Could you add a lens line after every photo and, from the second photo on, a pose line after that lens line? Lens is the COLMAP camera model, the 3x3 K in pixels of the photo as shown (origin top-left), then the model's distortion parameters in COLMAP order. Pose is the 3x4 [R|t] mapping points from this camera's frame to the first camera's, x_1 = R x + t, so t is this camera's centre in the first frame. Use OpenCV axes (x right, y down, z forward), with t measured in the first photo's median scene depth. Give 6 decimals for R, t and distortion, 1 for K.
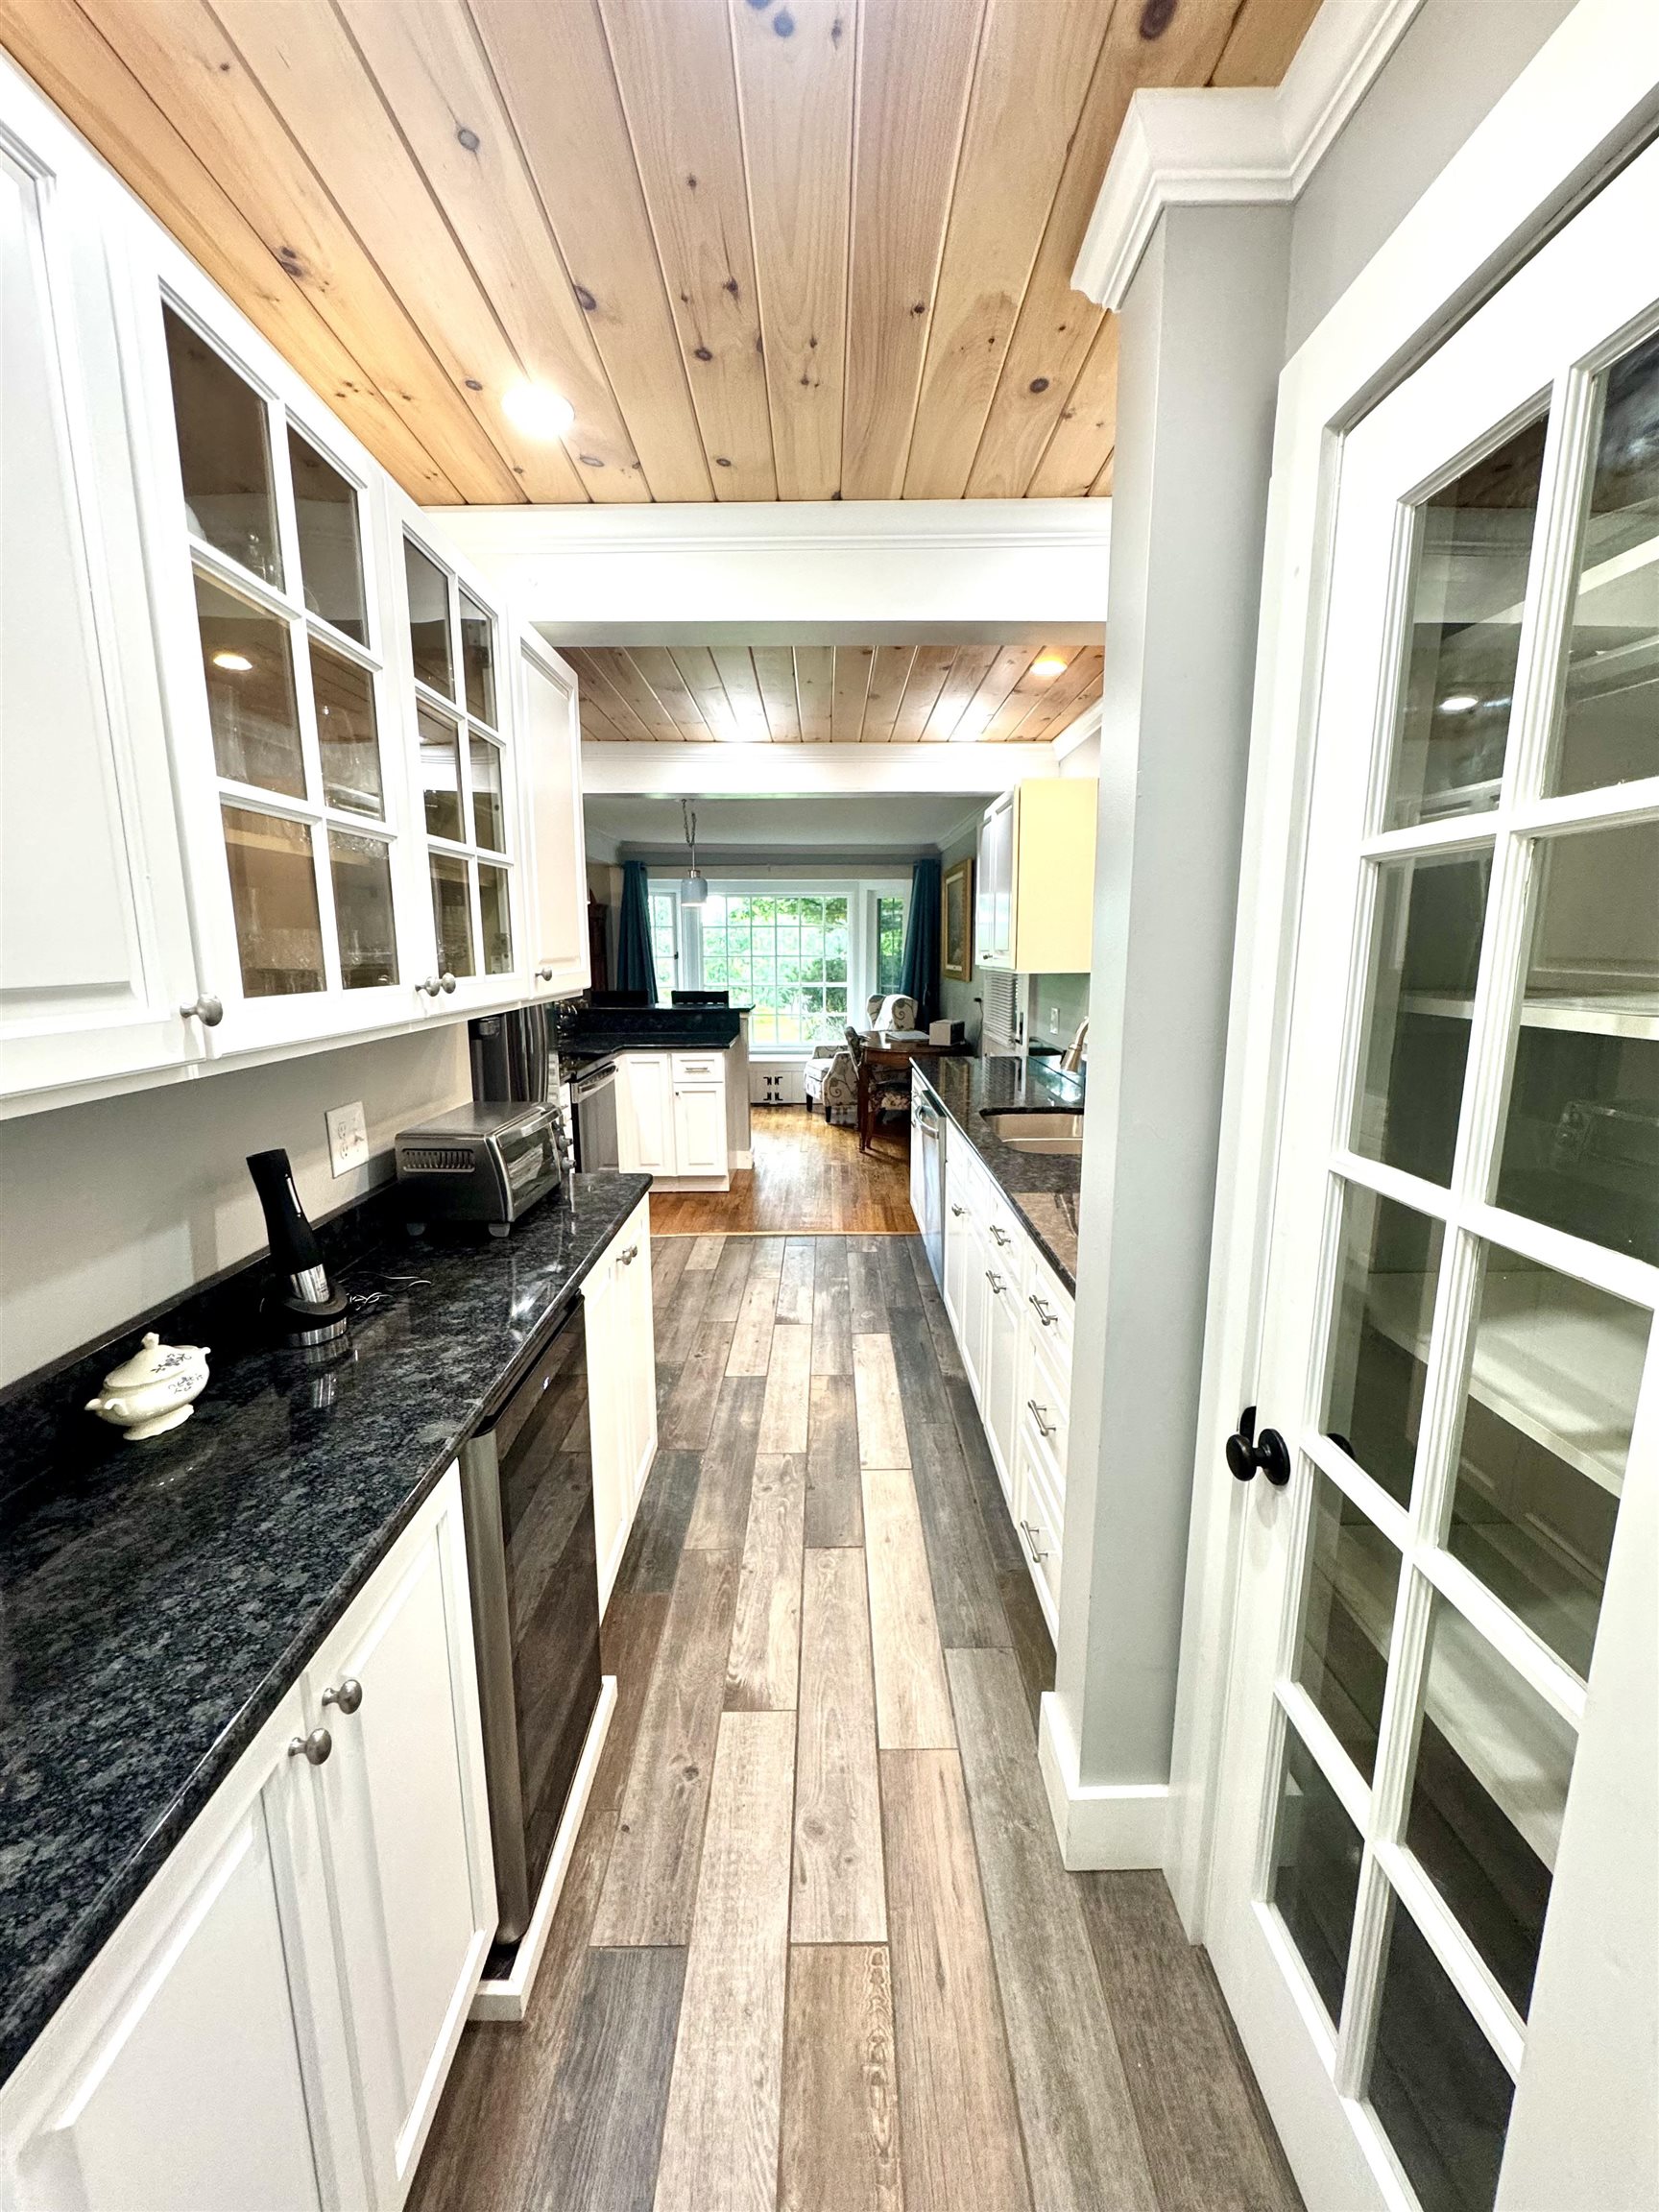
lens RADIAL K [[889.7, 0, 826.9], [0, 889.7, 1101.8], [0, 0, 1]] dist [-0.003315, 0.000233]
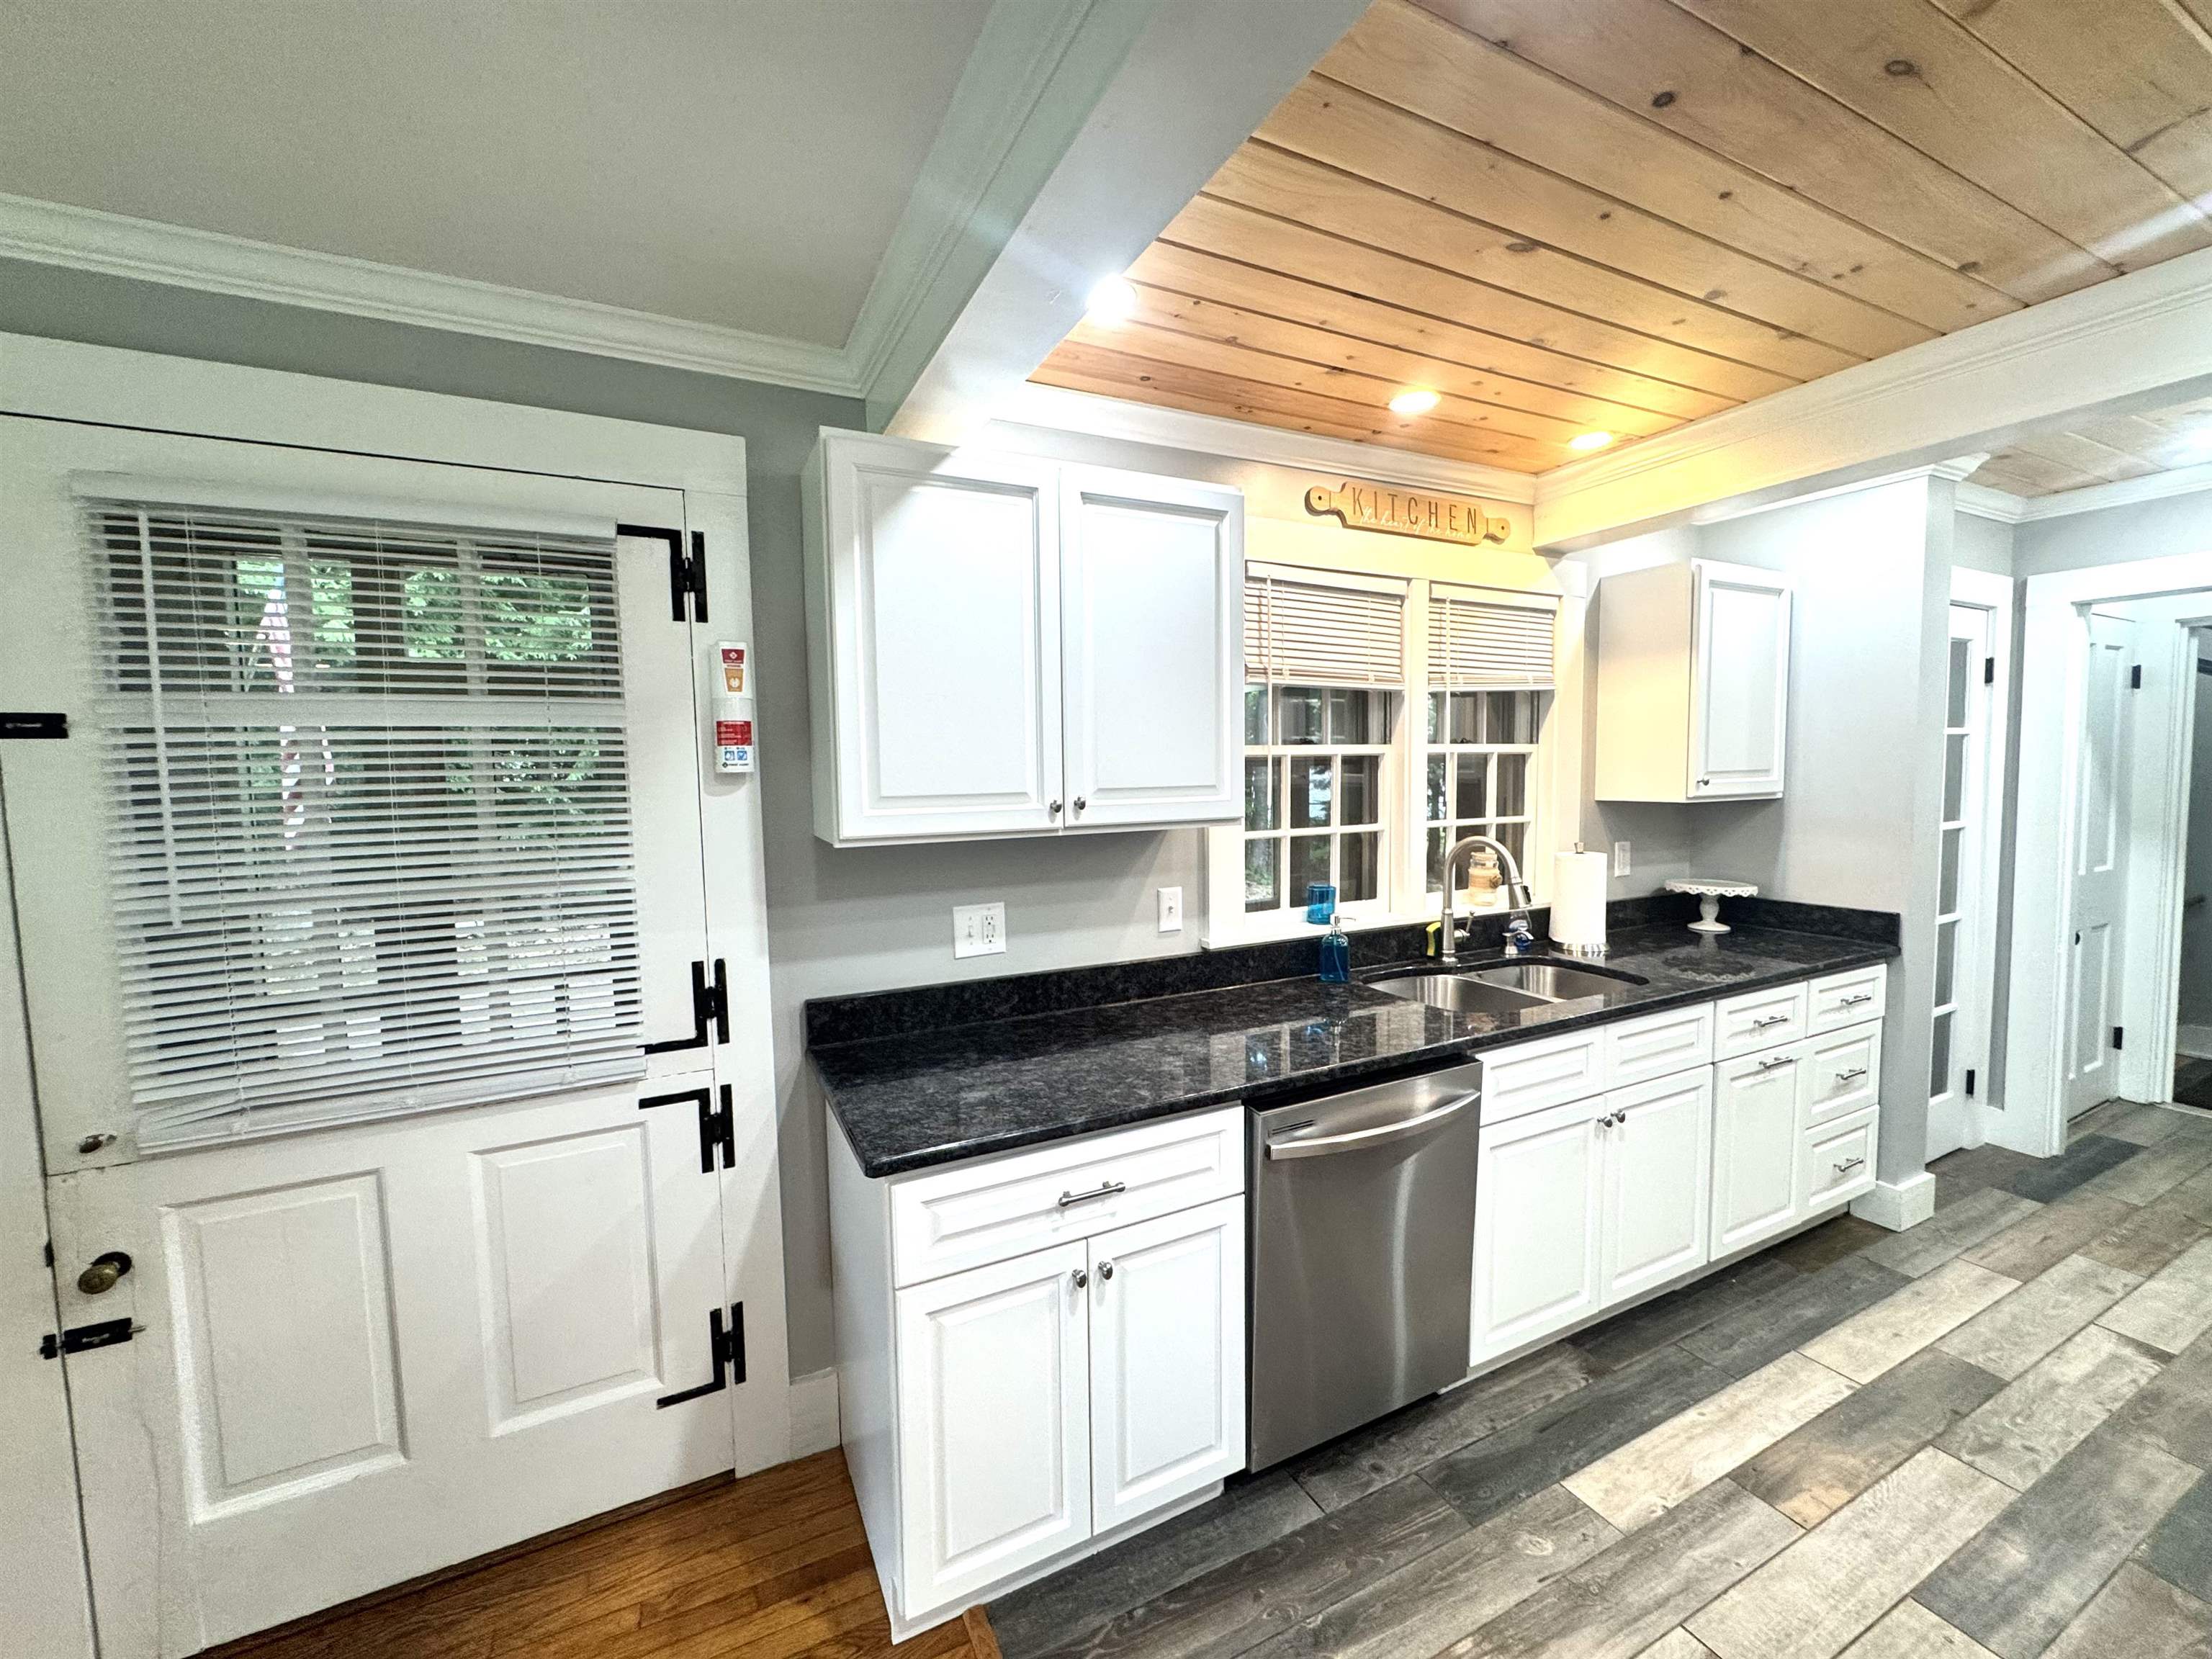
lens RADIAL K [[889.7, 0, 1101.8], [0, 889.7, 827.4], [0, 0, 1]] dist [-0.003315, 0.000233]
pose [[-0.448345, -0.050251, 0.892447, -0.319802], [0.174224, 0.974357, 0.142389, -0.302522], [-0.876717, 0.219325, -0.428093, 1.674449]]
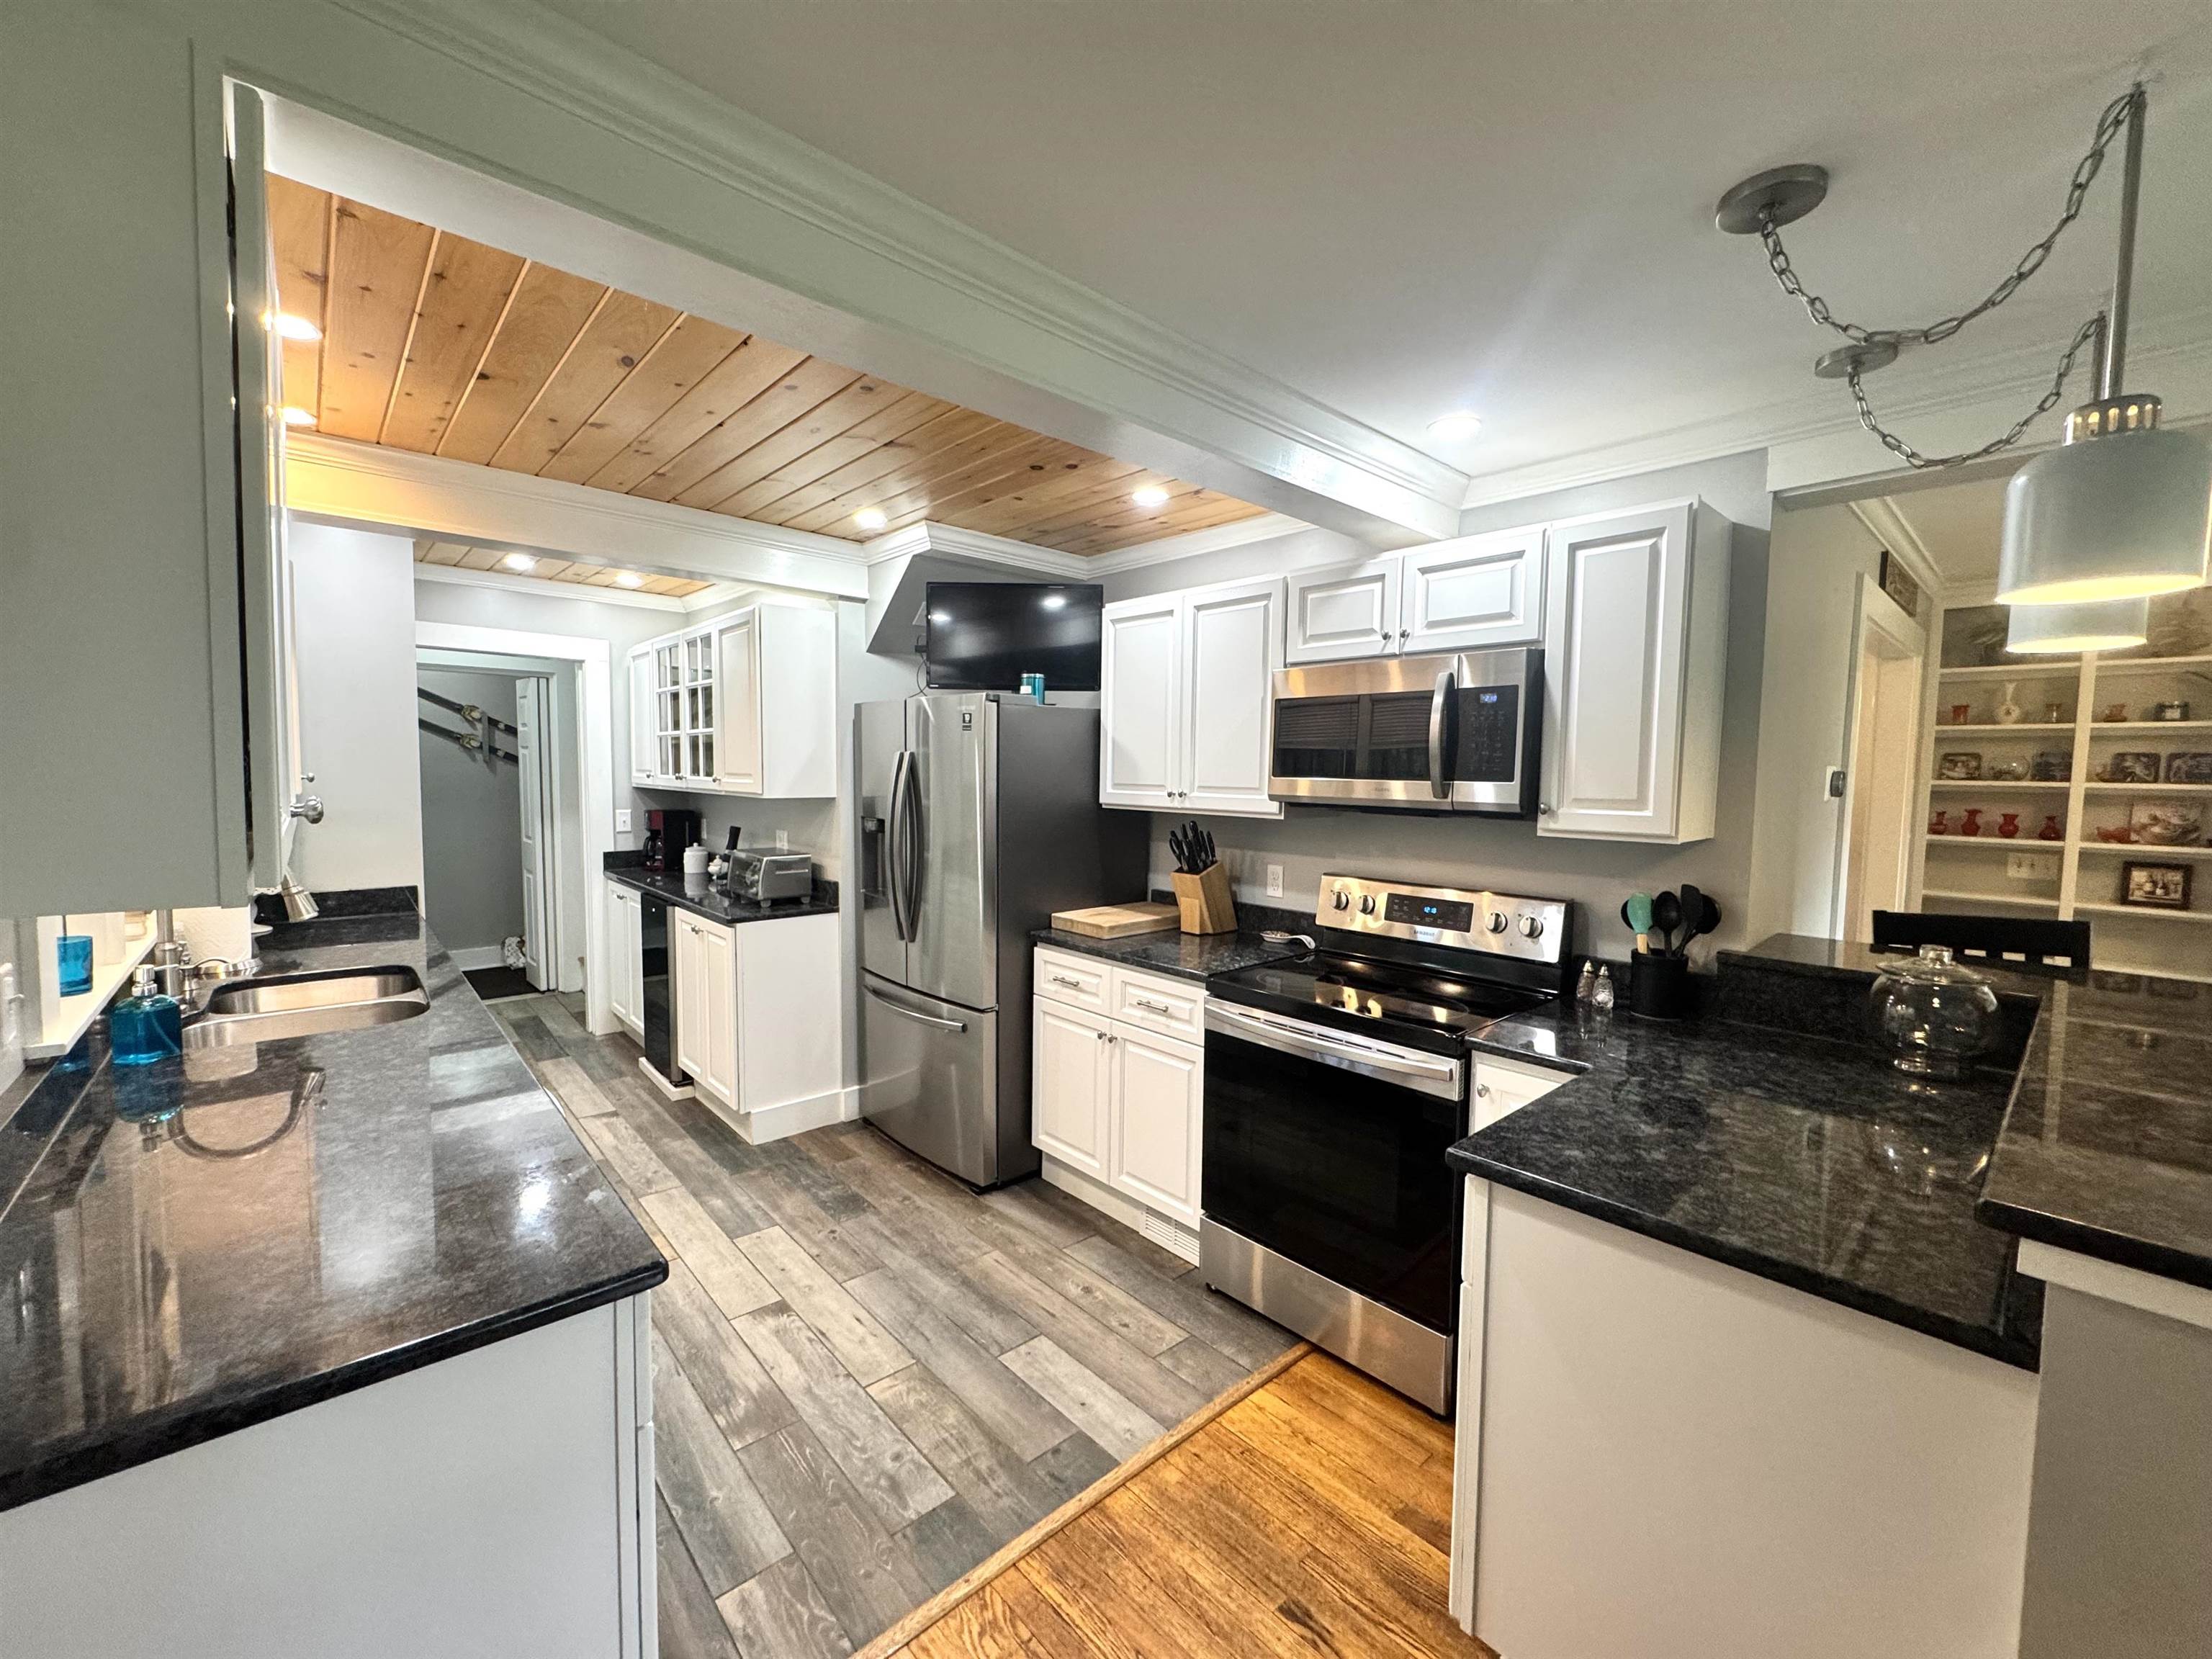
lens RADIAL K [[889.7, 0, 1106.1], [0, 889.7, 823.1], [0, 0, 1]] dist [-0.003315, 0.000233]
pose [[-0.744143, 0.035345, -0.667085, 0.257646], [-0.128941, 0.972221, 0.195348, -0.357533], [0.655458, 0.231381, -0.718914, 1.969768]]
